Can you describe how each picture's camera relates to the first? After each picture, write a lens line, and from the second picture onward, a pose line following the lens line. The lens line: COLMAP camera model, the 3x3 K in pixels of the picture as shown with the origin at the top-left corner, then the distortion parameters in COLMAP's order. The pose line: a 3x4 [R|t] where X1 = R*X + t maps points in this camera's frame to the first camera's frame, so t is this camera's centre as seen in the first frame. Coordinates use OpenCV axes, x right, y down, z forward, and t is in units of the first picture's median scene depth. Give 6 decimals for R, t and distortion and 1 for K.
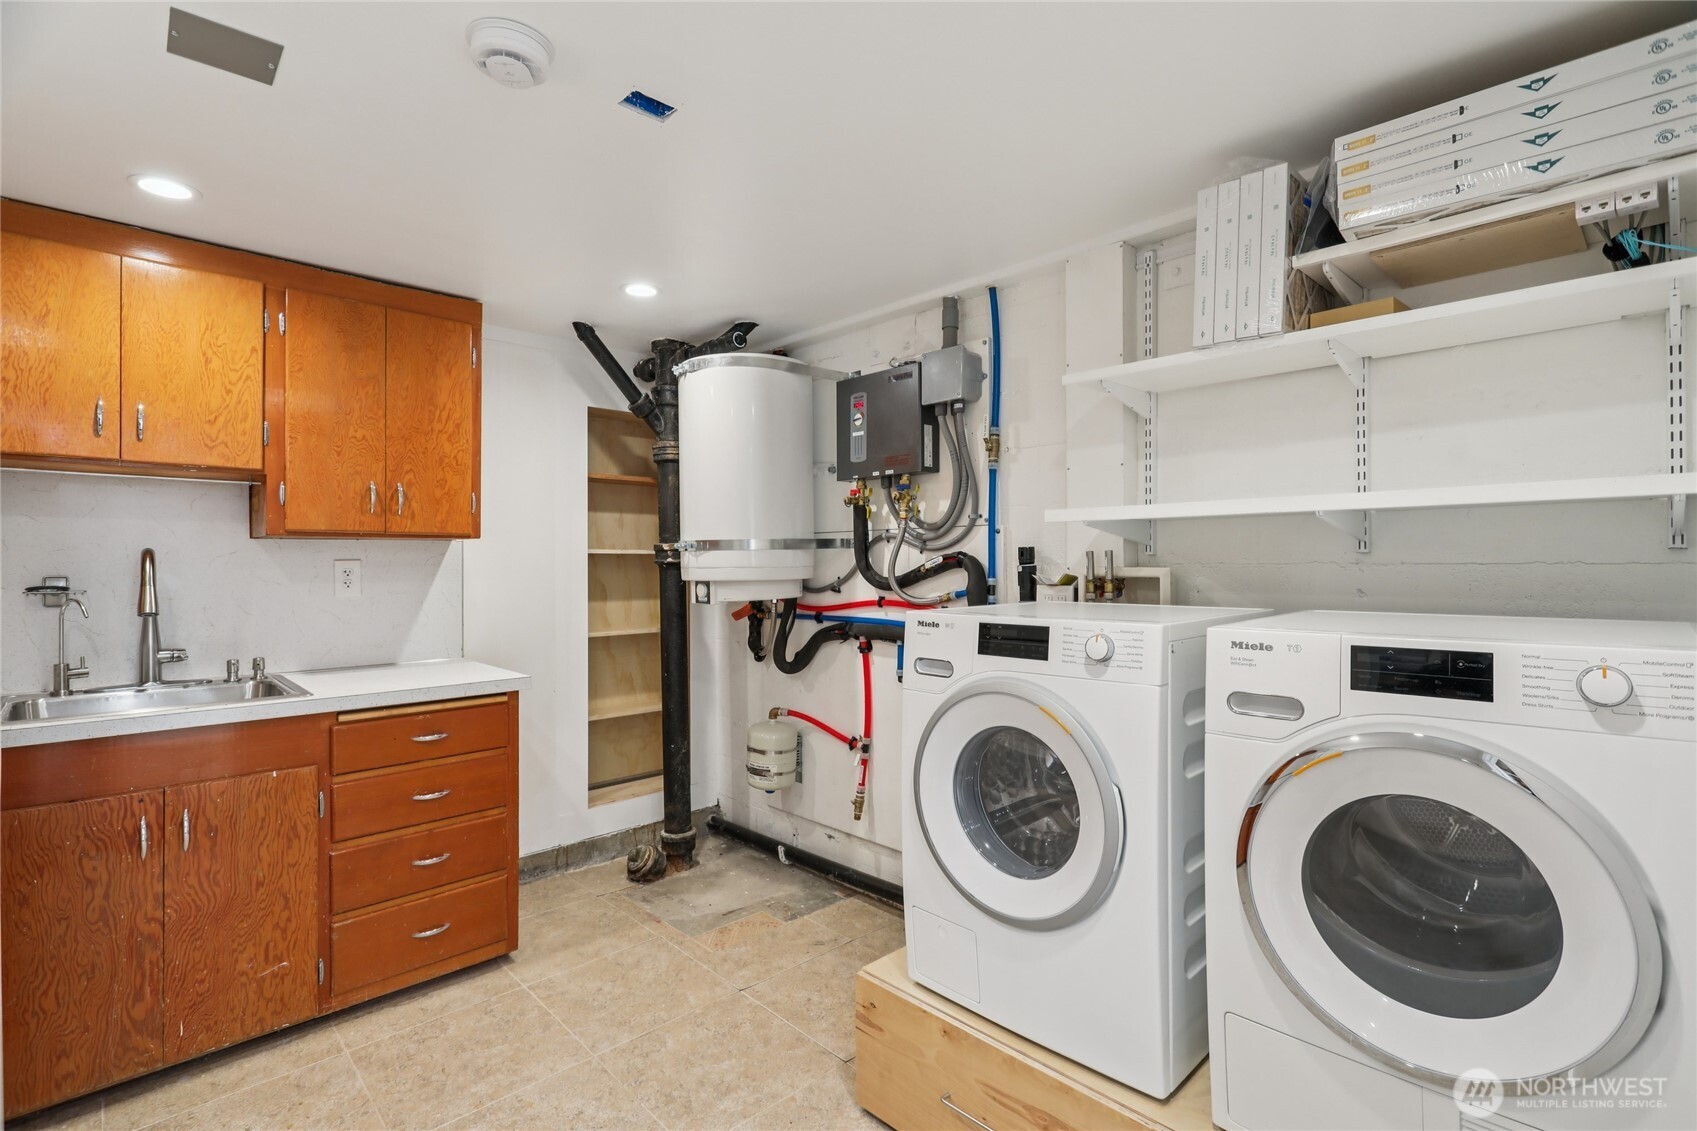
lens RADIAL K [[796.8, 0, 842.4], [0, 796.8, 562.8], [0, 0, 1]] dist [-0.006253, 0.002391]
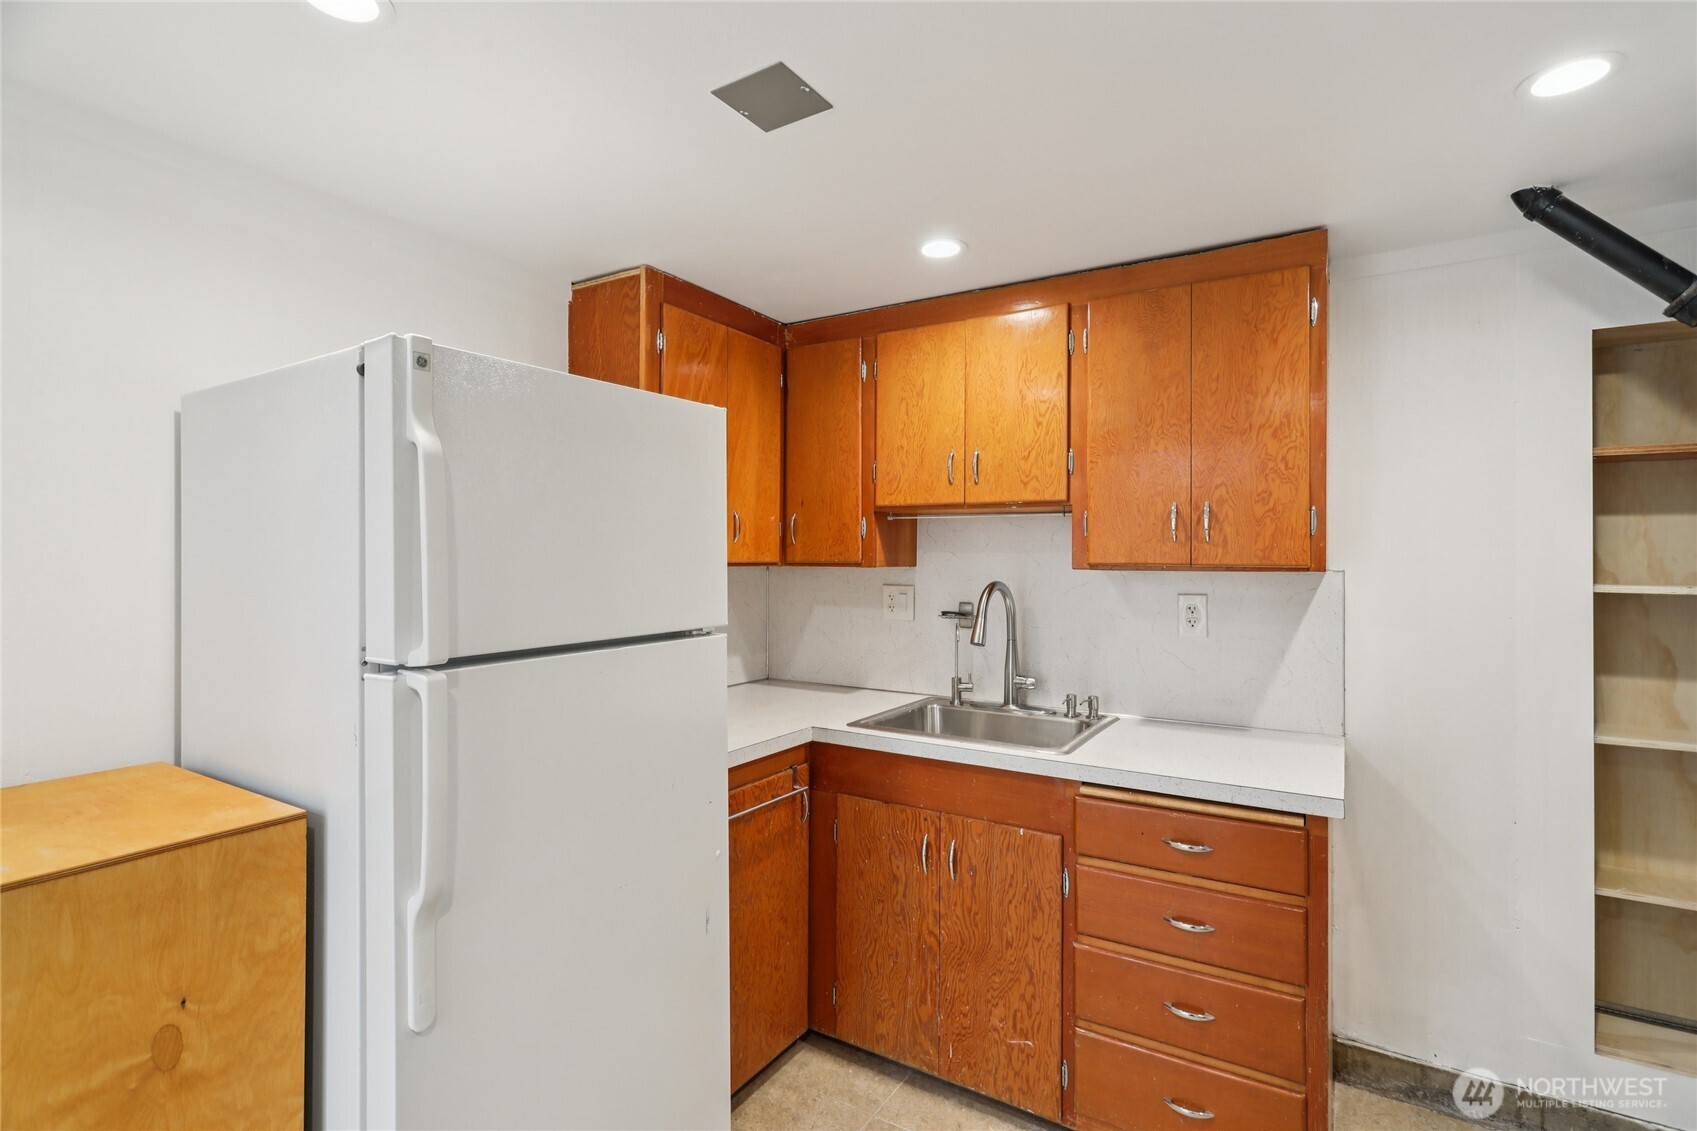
lens RADIAL K [[796.8, 0, 853.4], [0, 796.8, 551.3], [0, 0, 1]] dist [-0.006253, 0.002391]
pose [[0.262005, -0.008142, -0.965032, 0.118280], [-0.007441, 0.999918, -0.010457, -0.044713], [0.965038, 0.009921, 0.261923, 0.507704]]
